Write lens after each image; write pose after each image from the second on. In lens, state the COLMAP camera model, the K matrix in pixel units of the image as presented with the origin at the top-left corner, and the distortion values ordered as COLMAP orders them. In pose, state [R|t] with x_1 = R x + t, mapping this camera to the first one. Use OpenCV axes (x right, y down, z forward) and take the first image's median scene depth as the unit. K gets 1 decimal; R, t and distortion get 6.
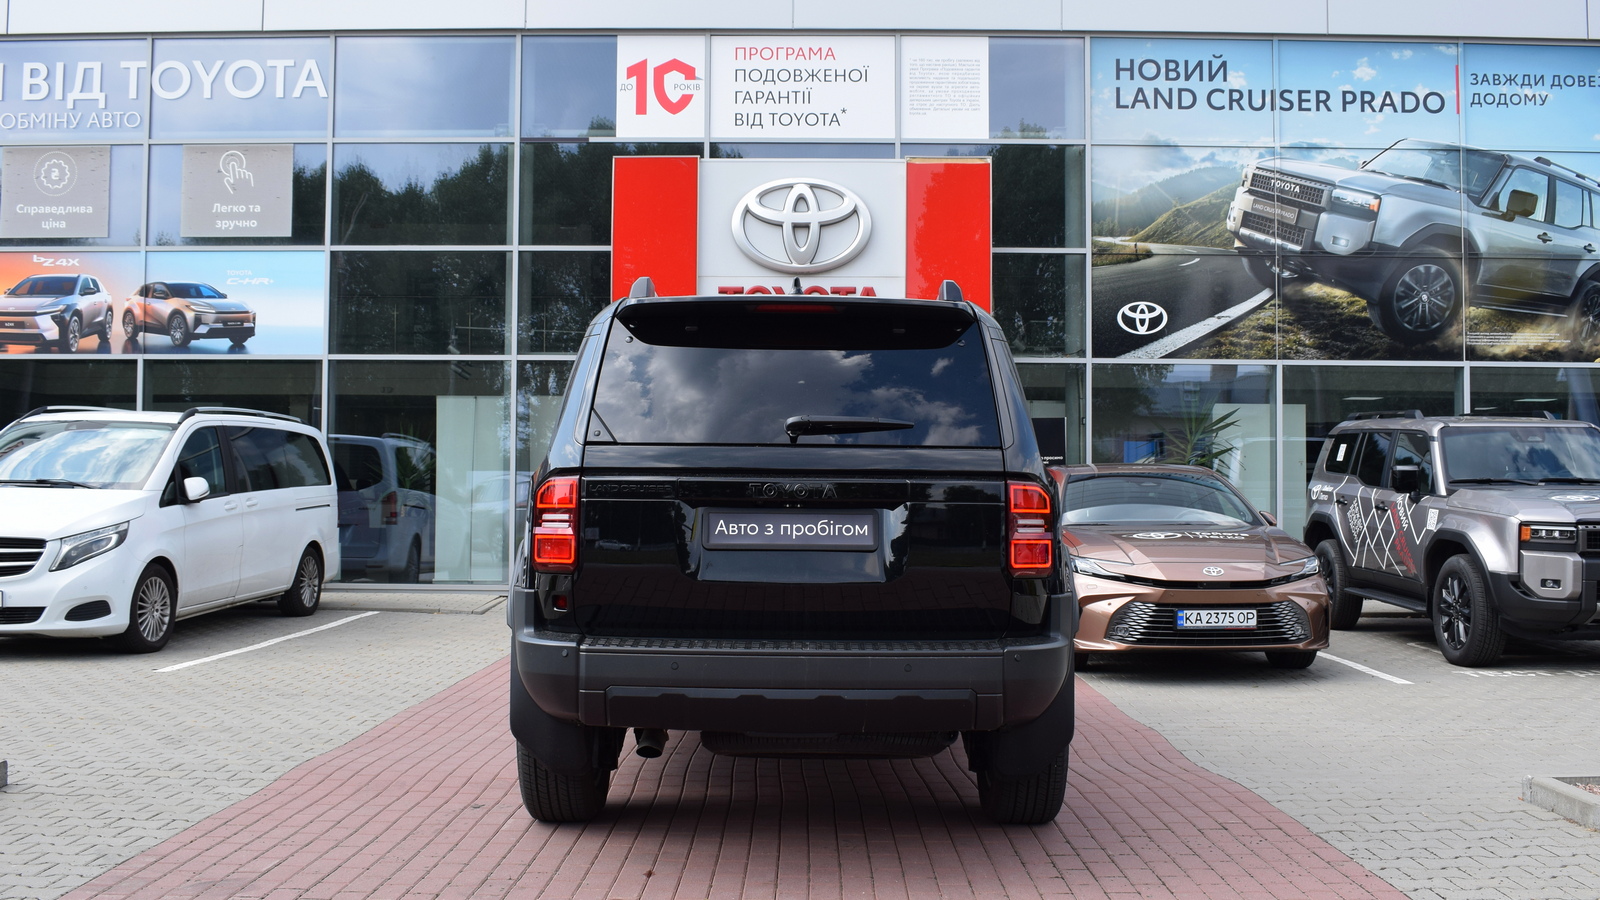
lens RADIAL K [[1551.7, 0, 801.9], [0, 1551.7, 451.7], [0, 0, 1]] dist [-0.074060, 0.000000]
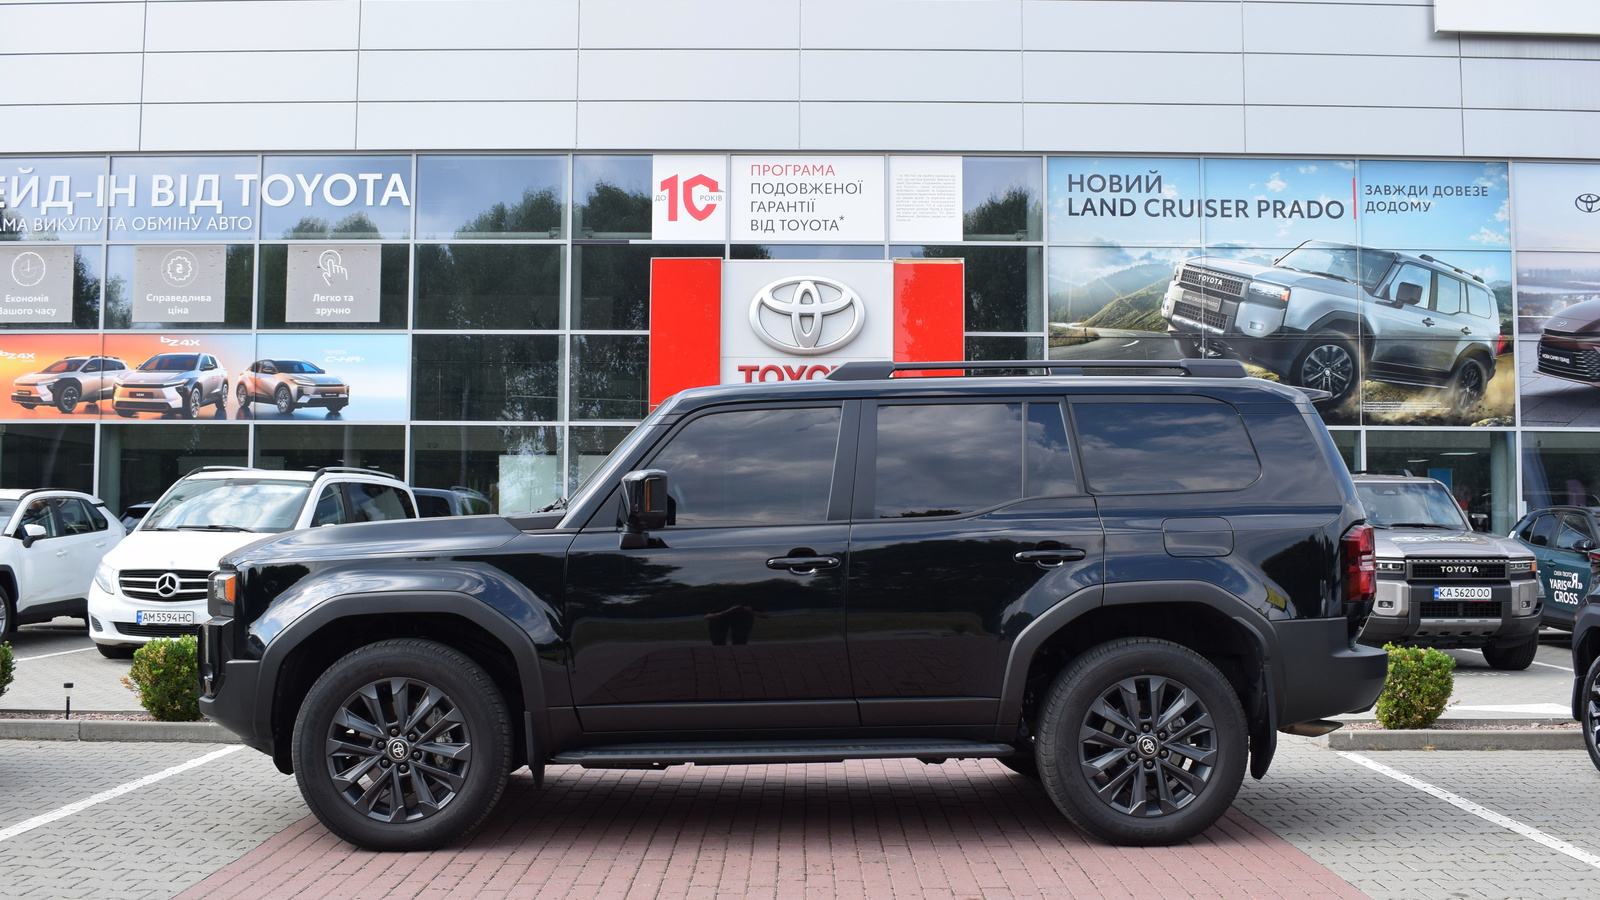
lens RADIAL K [[1551.7, 0, 806.4], [0, 1551.7, 450.0], [0, 0, 1]] dist [-0.074060, 0.000000]
pose [[0.999977, -0.000367, 0.006771, -0.008611], [0.000580, 0.999505, -0.031455, -0.002684], [-0.006756, 0.031459, 0.999482, -0.197388]]
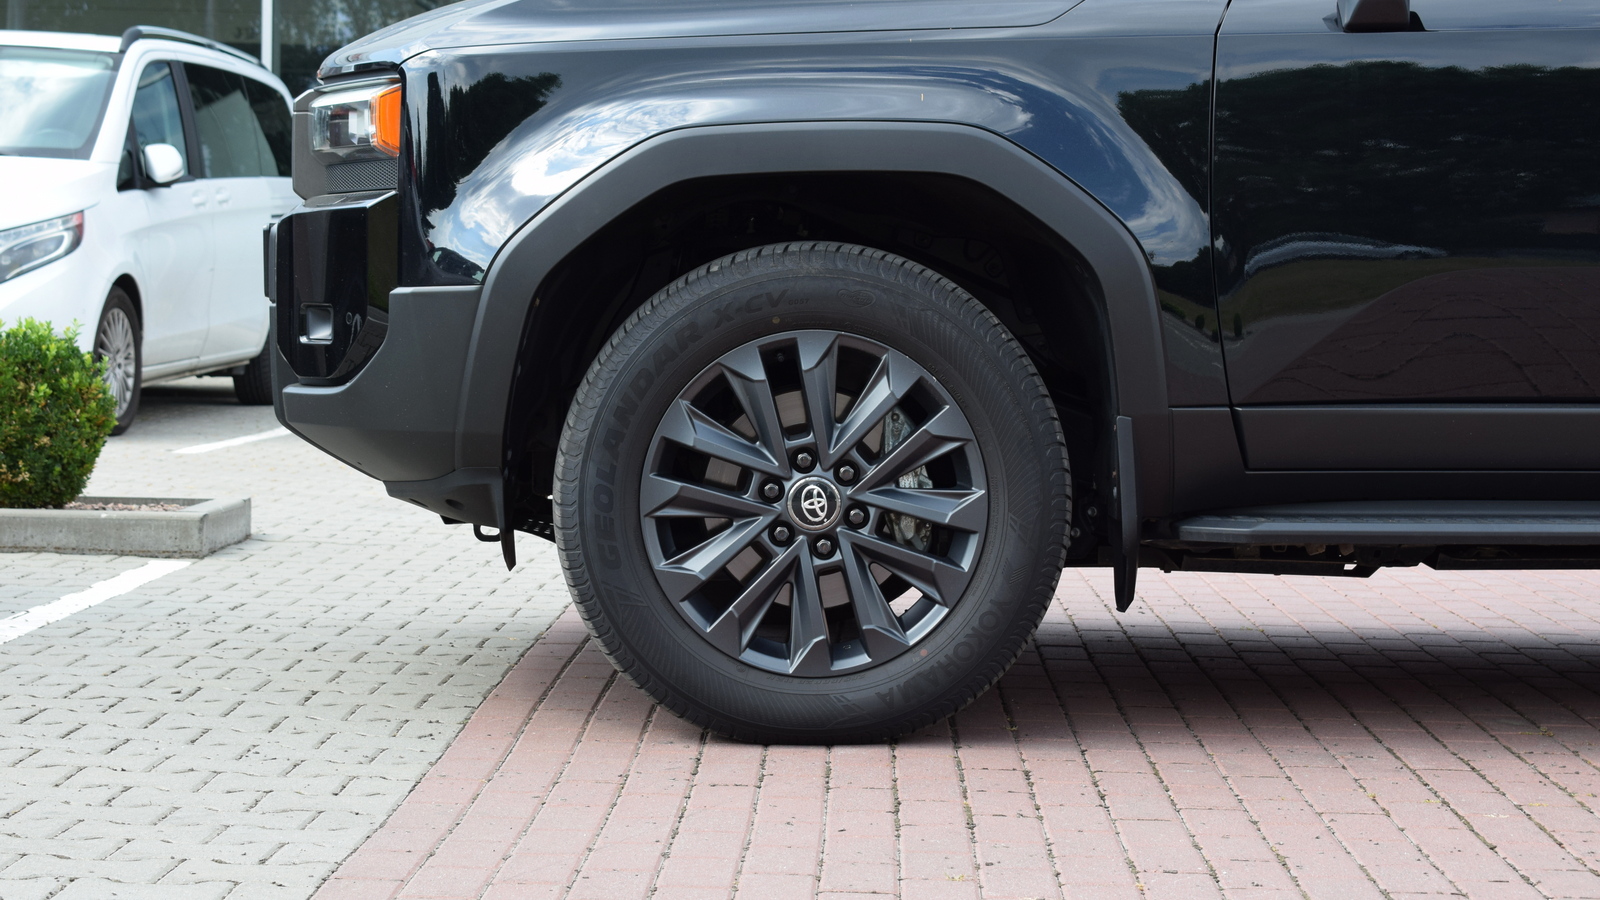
lens RADIAL K [[3141.3, 0, 791.8], [0, 3141.3, 454.6], [0, 0, 1]] dist [-0.044737, 0.000000]
pose [[0.999591, 0.015265, -0.024197, -0.092758], [-0.013246, 0.996583, 0.081525, 0.025125], [0.025359, -0.081171, 0.996378, -0.142205]]
